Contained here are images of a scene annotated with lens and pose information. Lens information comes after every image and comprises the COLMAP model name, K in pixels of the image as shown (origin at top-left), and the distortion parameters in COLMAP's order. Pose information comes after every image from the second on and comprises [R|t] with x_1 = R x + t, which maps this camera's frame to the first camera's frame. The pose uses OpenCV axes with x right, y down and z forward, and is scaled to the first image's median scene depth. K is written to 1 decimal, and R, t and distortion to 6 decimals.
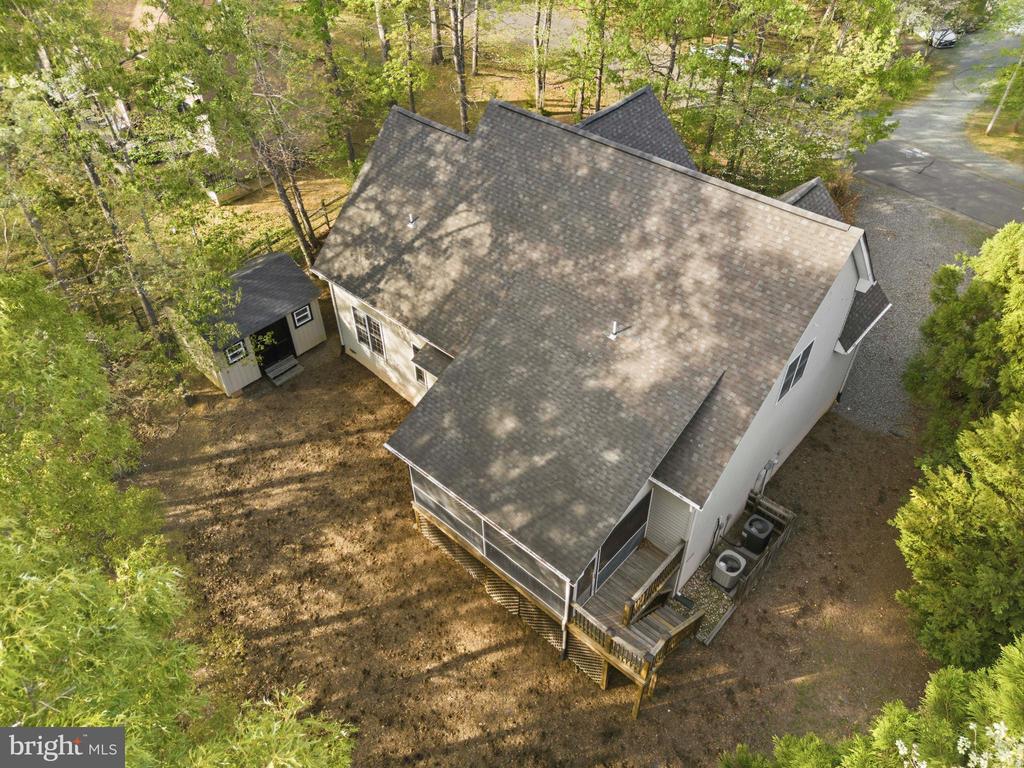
lens RADIAL K [[742.8, 0, 512.0], [0, 742.8, 384.0], [0, 0, 1]] dist [0.076253, 0.001785]
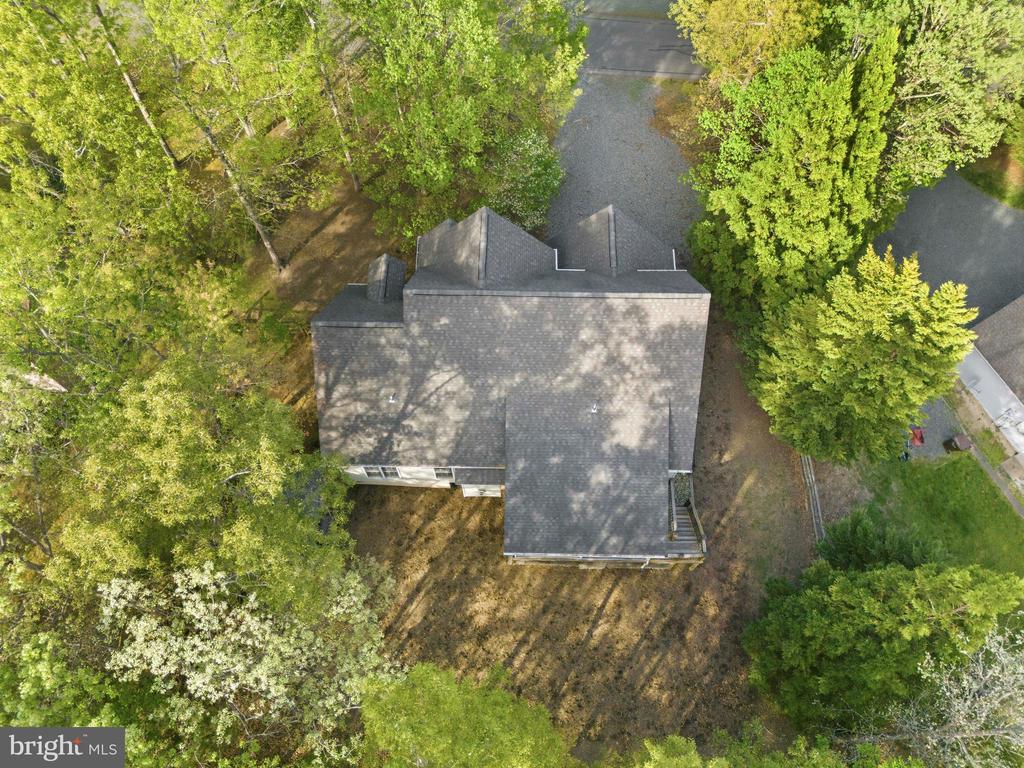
lens RADIAL K [[742.8, 0, 512.0], [0, 742.8, 384.0], [0, 0, 1]] dist [0.076253, 0.001785]
pose [[0.761550, -0.588888, 0.270653, -0.366496], [0.441219, 0.776968, 0.449050, -0.847862], [-0.474729, -0.222557, 0.851528, -0.181036]]
